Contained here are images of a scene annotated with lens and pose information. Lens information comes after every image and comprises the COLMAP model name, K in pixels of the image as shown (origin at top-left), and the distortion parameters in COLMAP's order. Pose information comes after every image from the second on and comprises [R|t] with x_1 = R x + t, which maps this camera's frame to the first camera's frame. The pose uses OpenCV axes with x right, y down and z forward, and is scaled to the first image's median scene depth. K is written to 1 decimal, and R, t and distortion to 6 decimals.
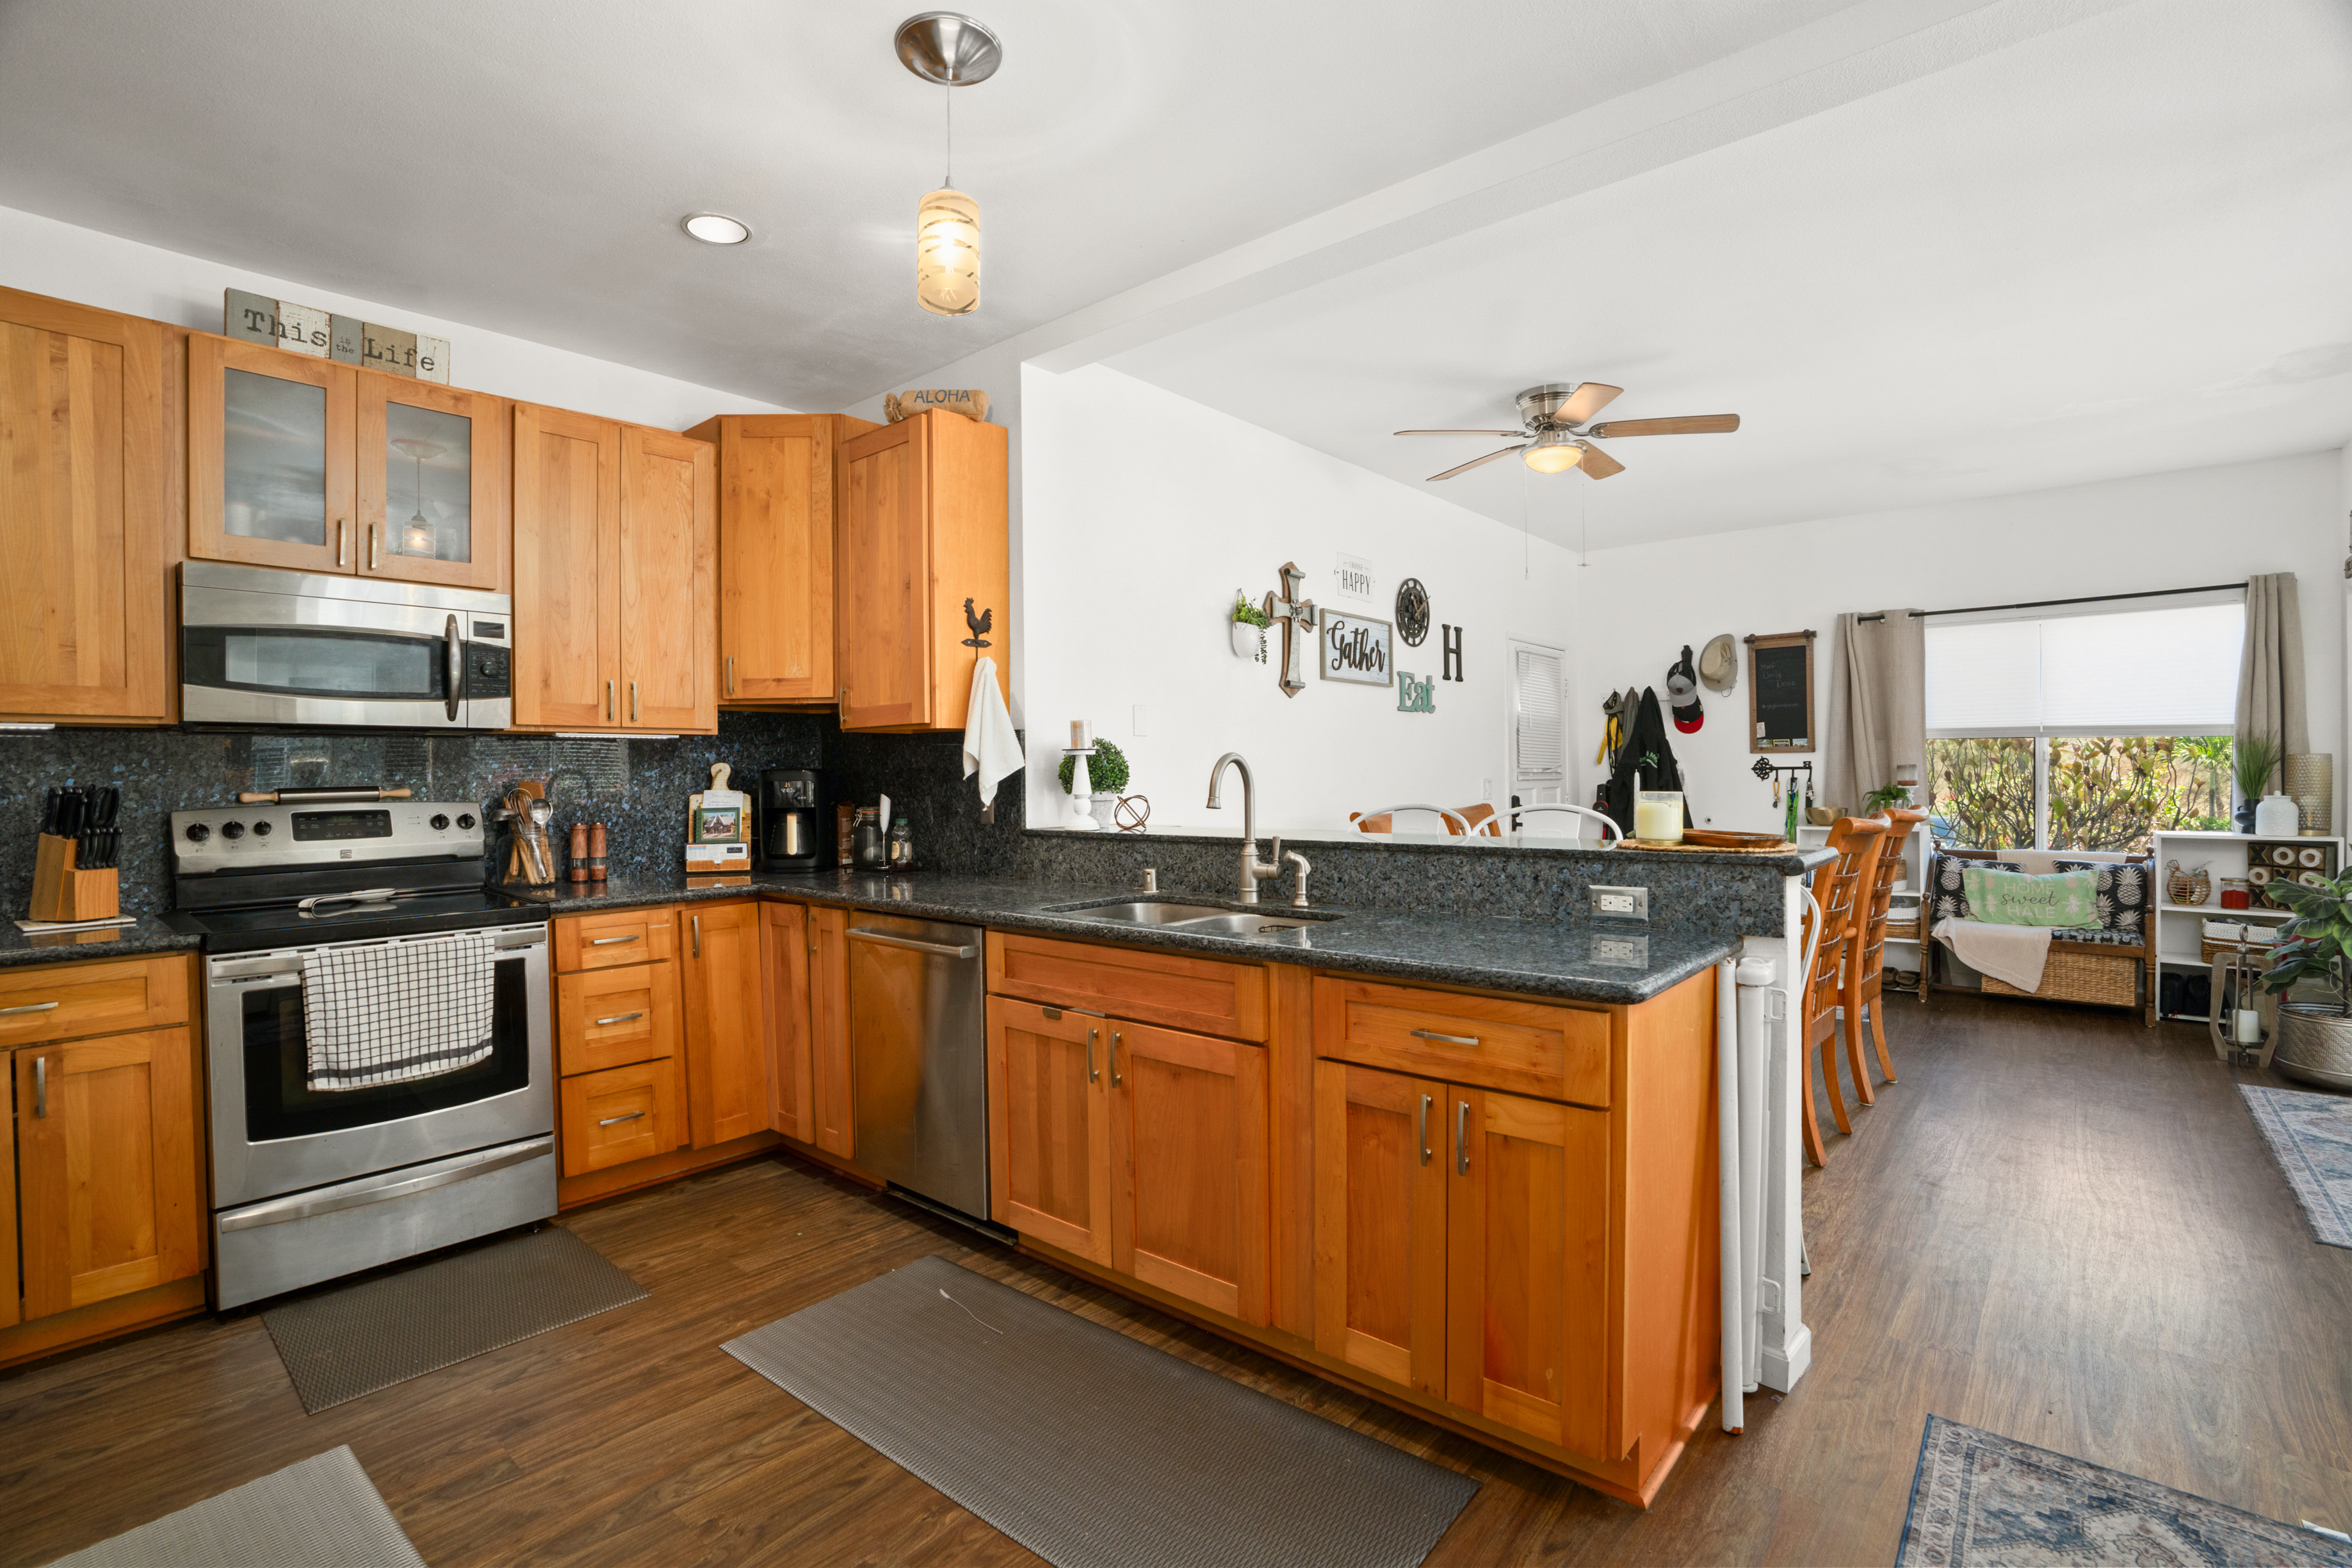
lens RADIAL K [[1086.2, 0, 1160.3], [0, 1086.2, 784.4], [0, 0, 1]] dist [-0.069429, 0.028639]
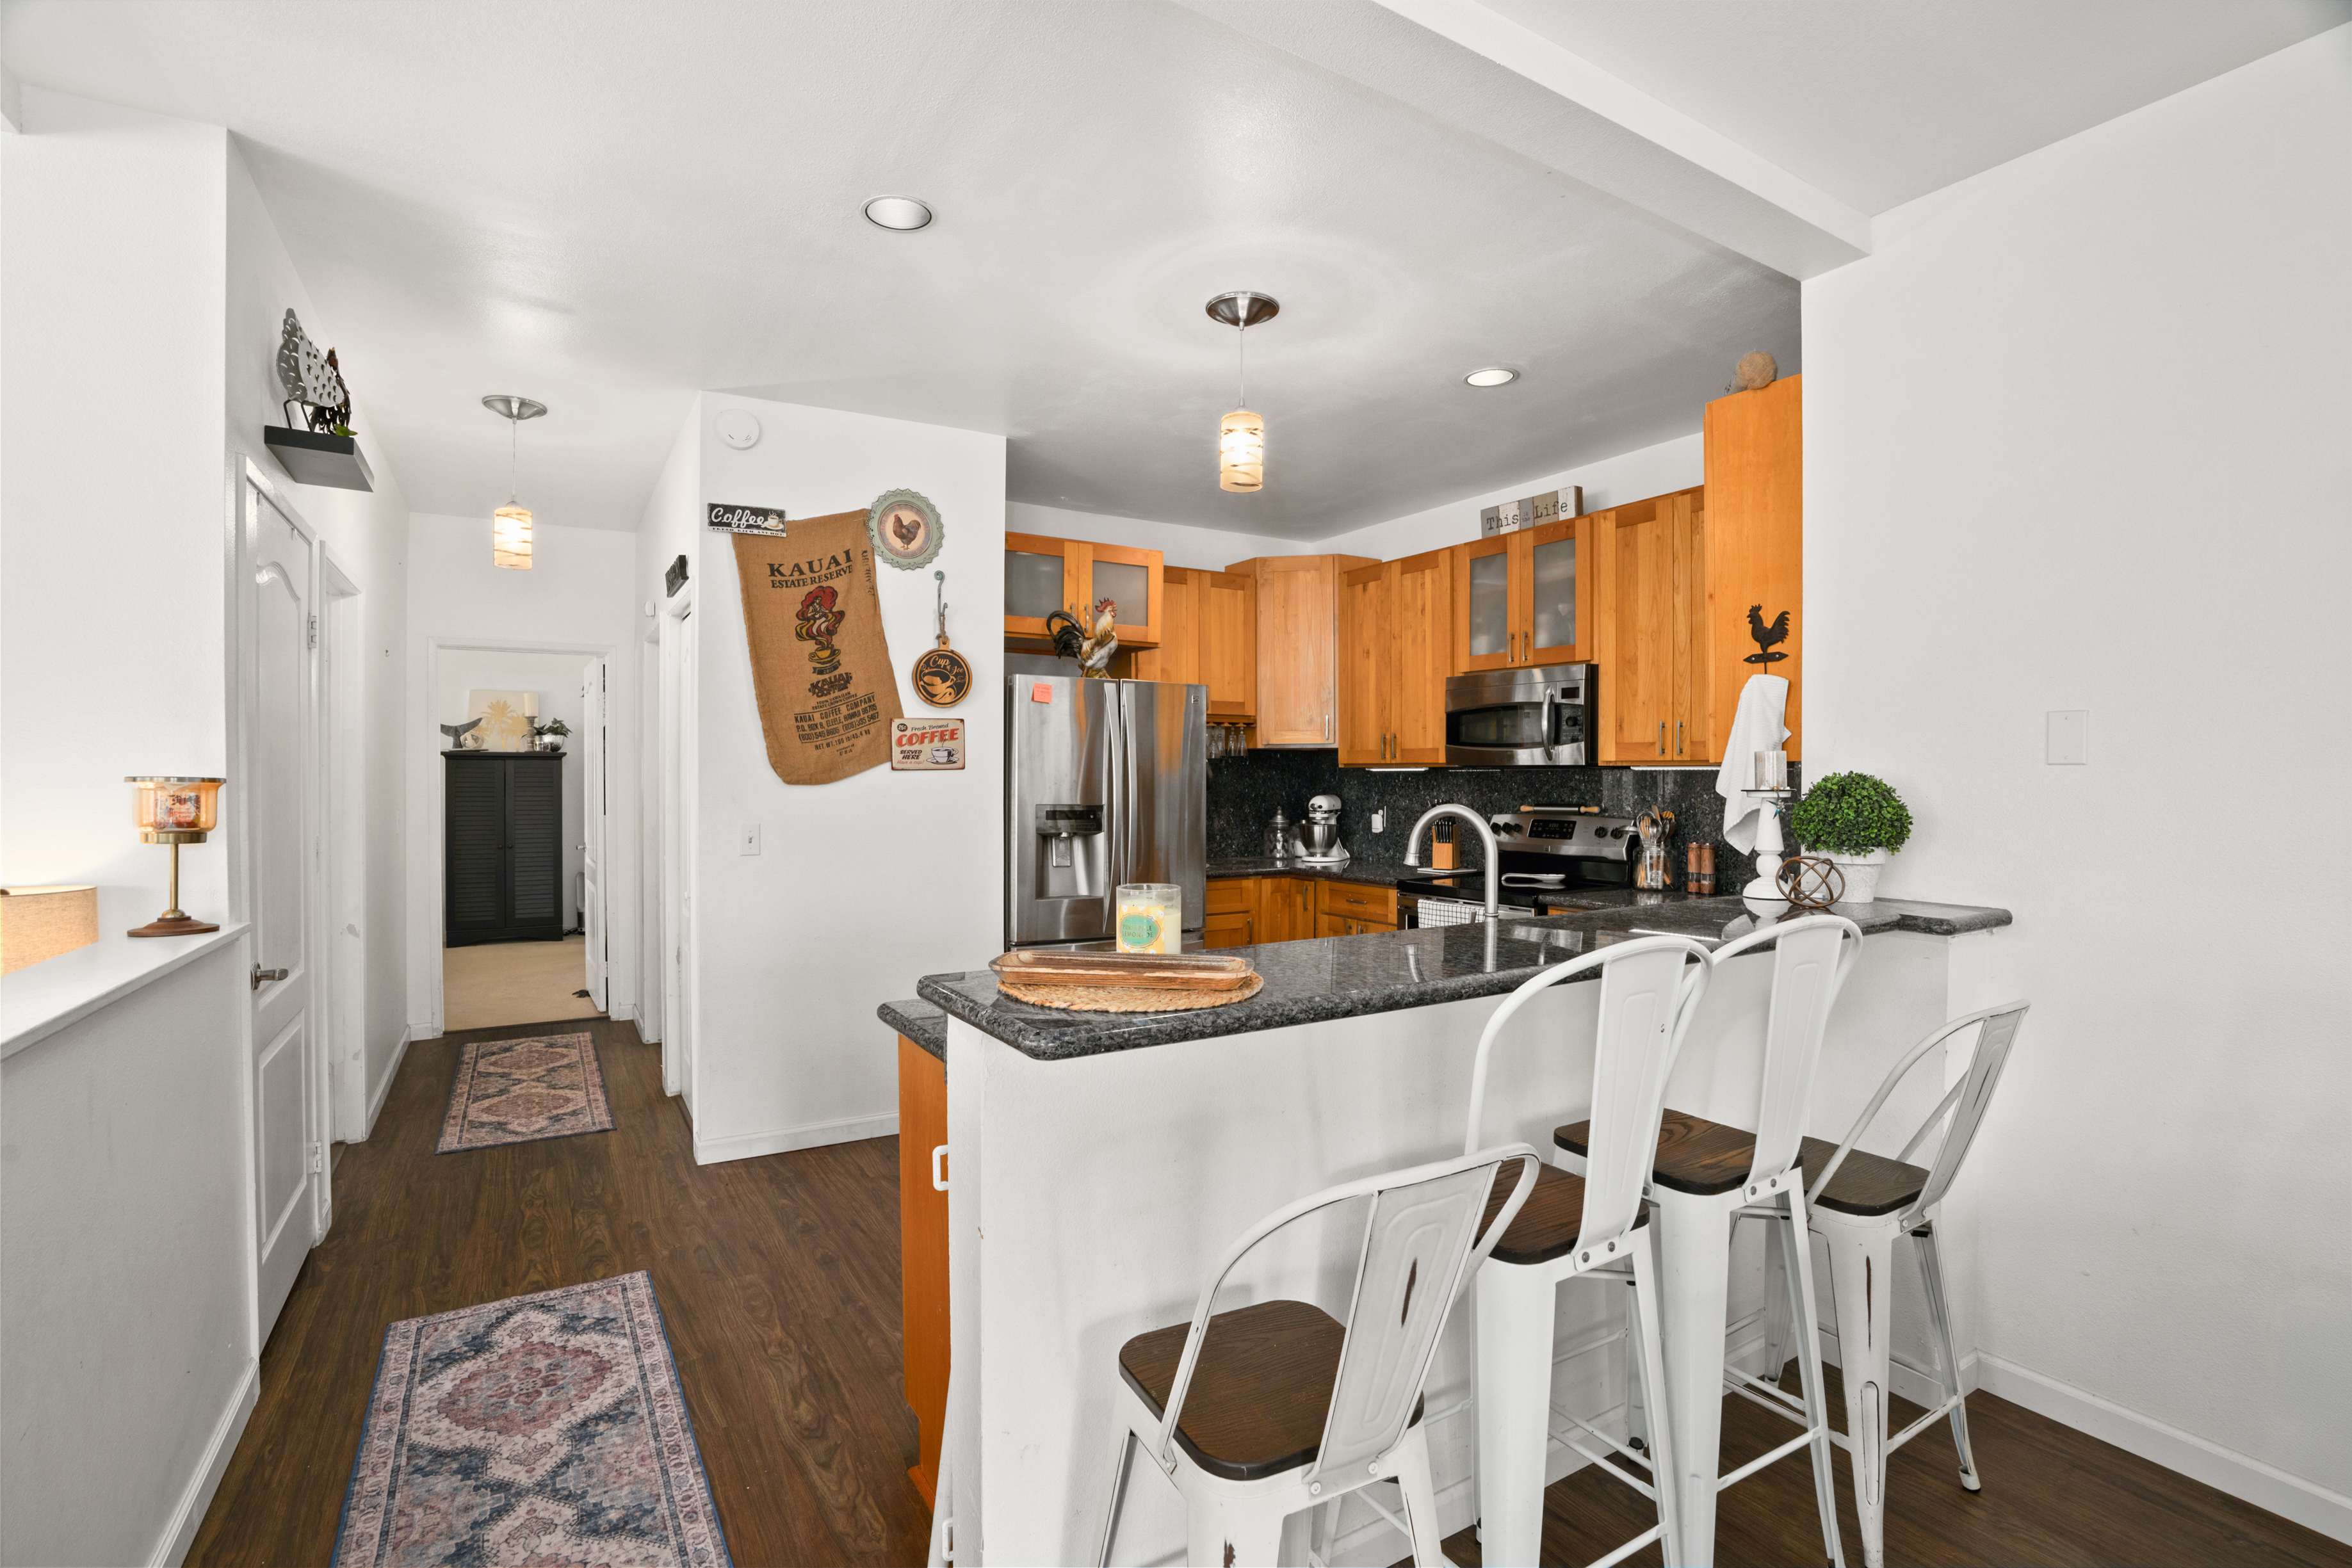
lens RADIAL K [[1086.2, 0, 1160.3], [0, 1086.2, 784.4], [0, 0, 1]] dist [-0.069429, 0.028639]
pose [[-0.301619, 0.019779, -0.953223, 0.790656], [-0.005623, 0.999731, 0.022523, -0.052878], [0.953412, 0.012153, -0.301426, 0.859644]]
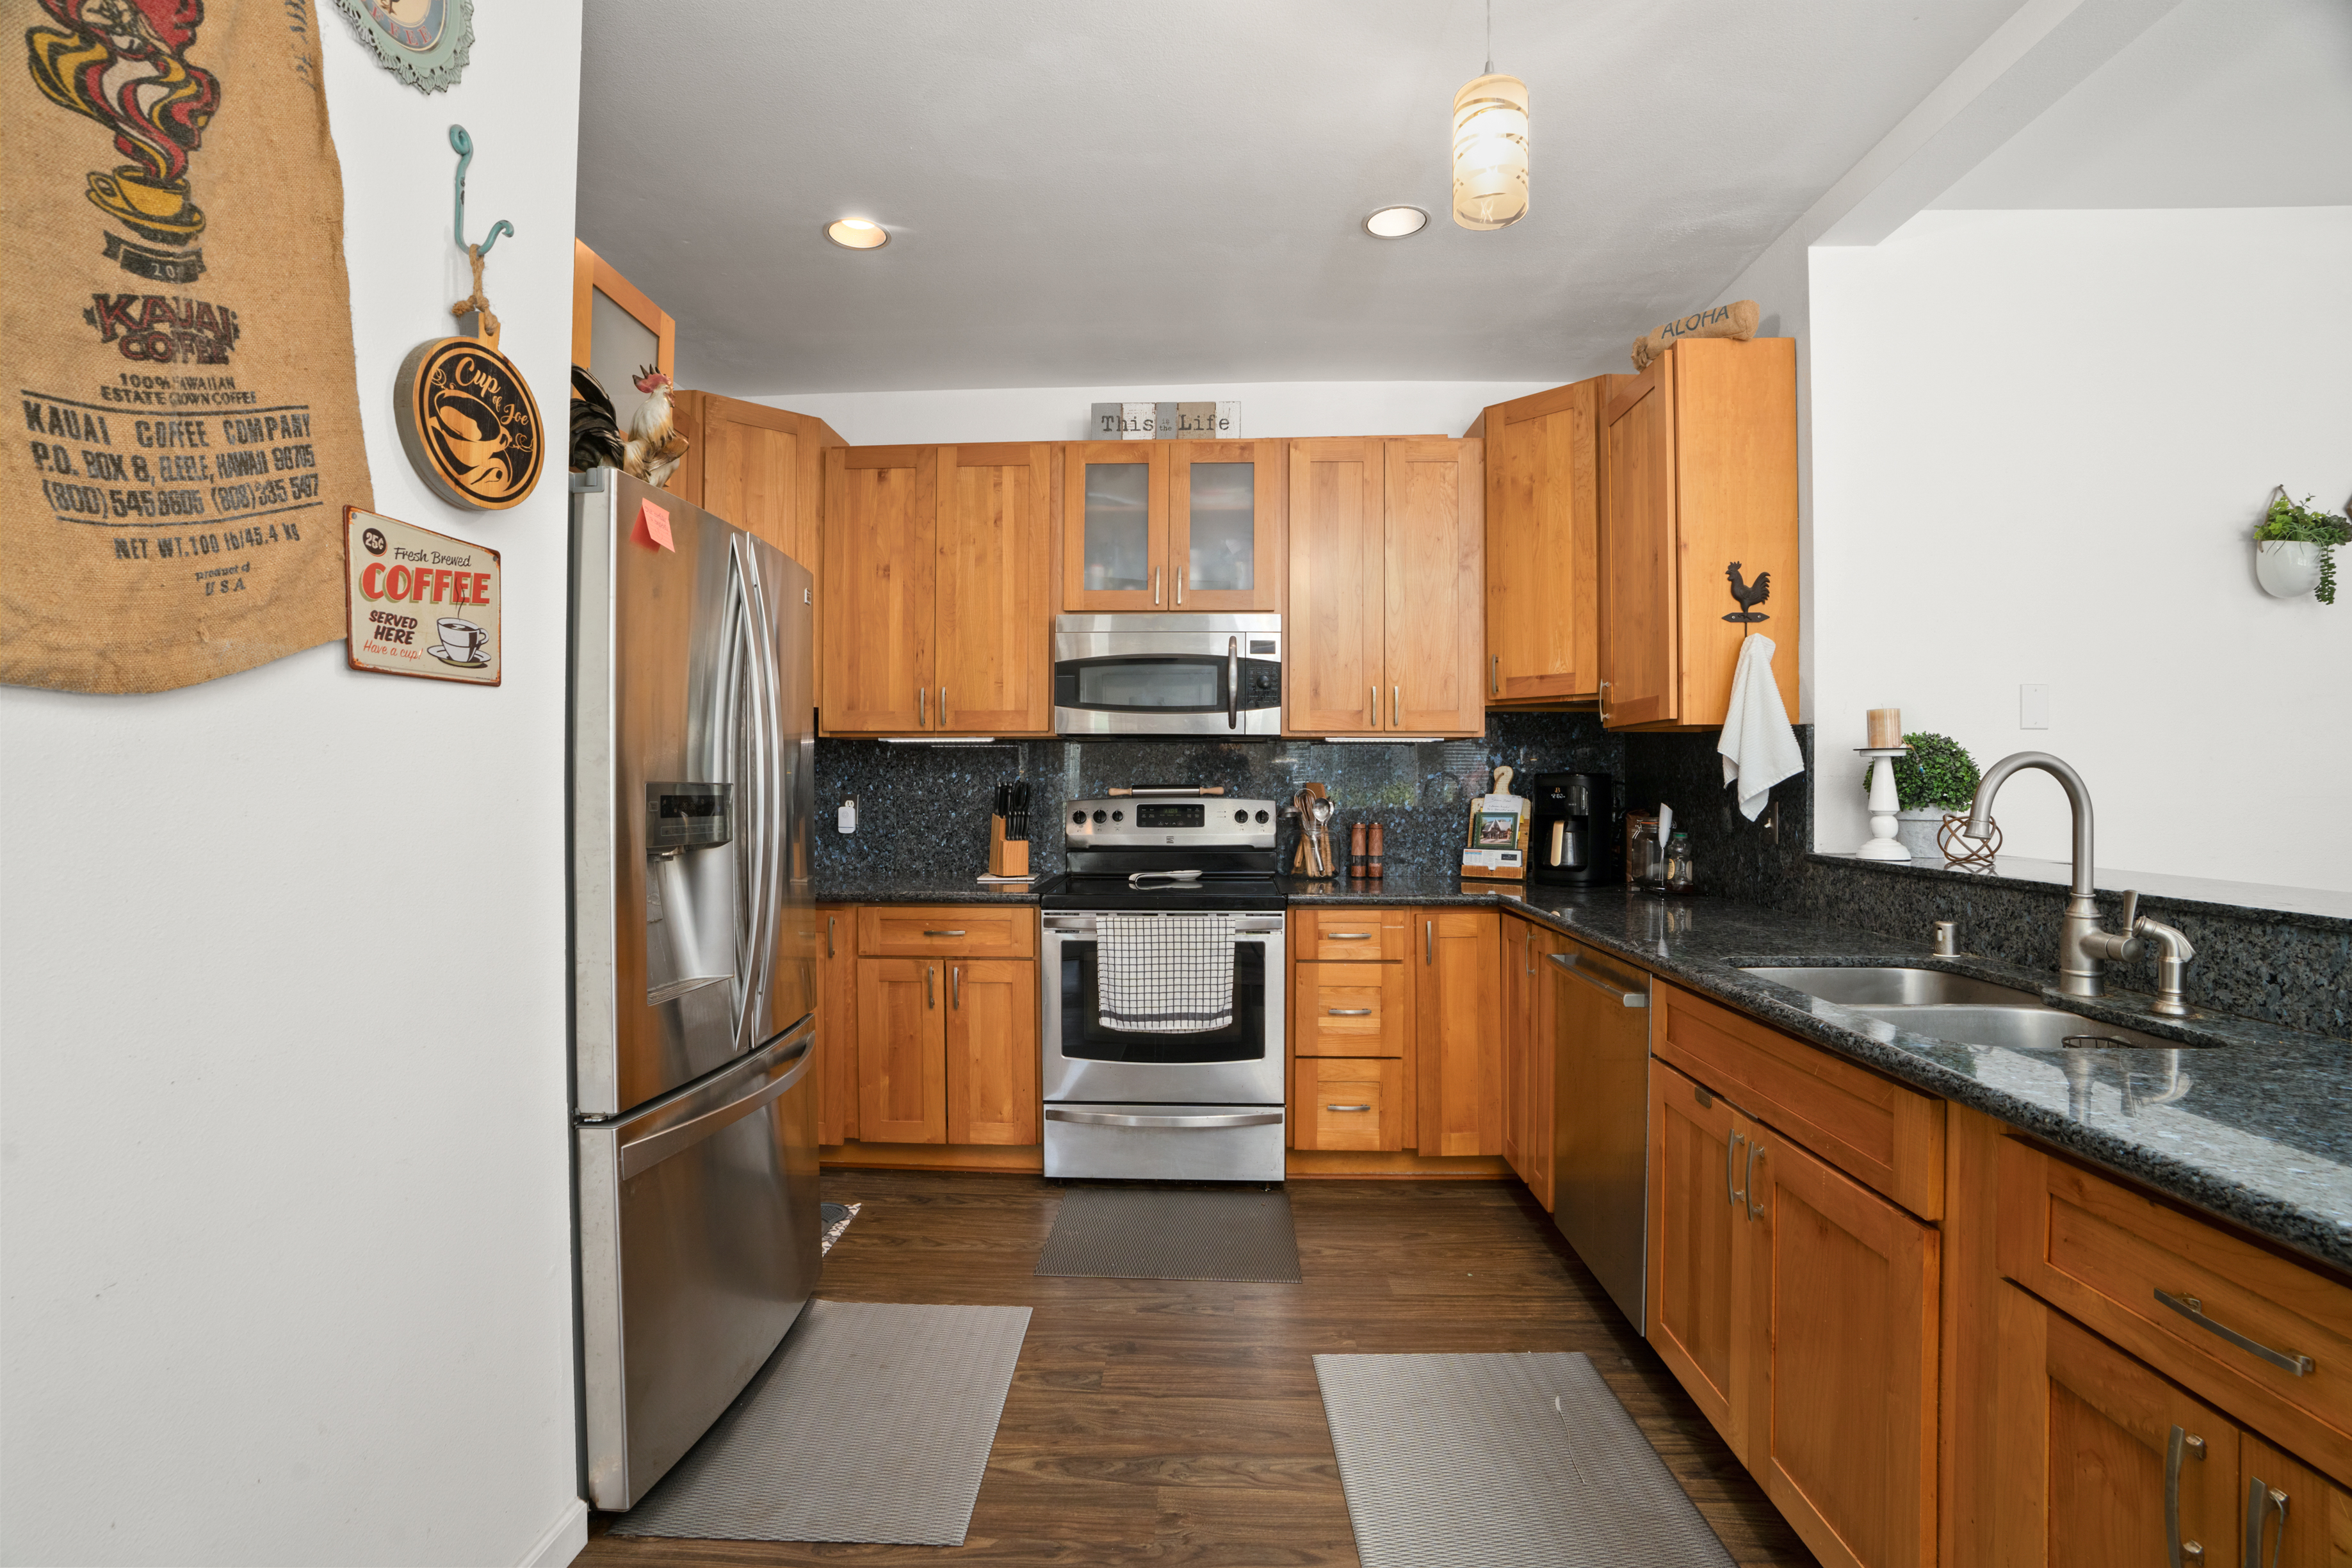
lens RADIAL K [[1086.2, 0, 1160.3], [0, 1086.2, 784.4], [0, 0, 1]] dist [-0.069429, 0.028639]
pose [[0.626529, 0.014649, -0.779261, 0.185601], [-0.016781, 0.999845, 0.005304, -0.004238], [0.779218, 0.009754, 0.626678, 0.182820]]
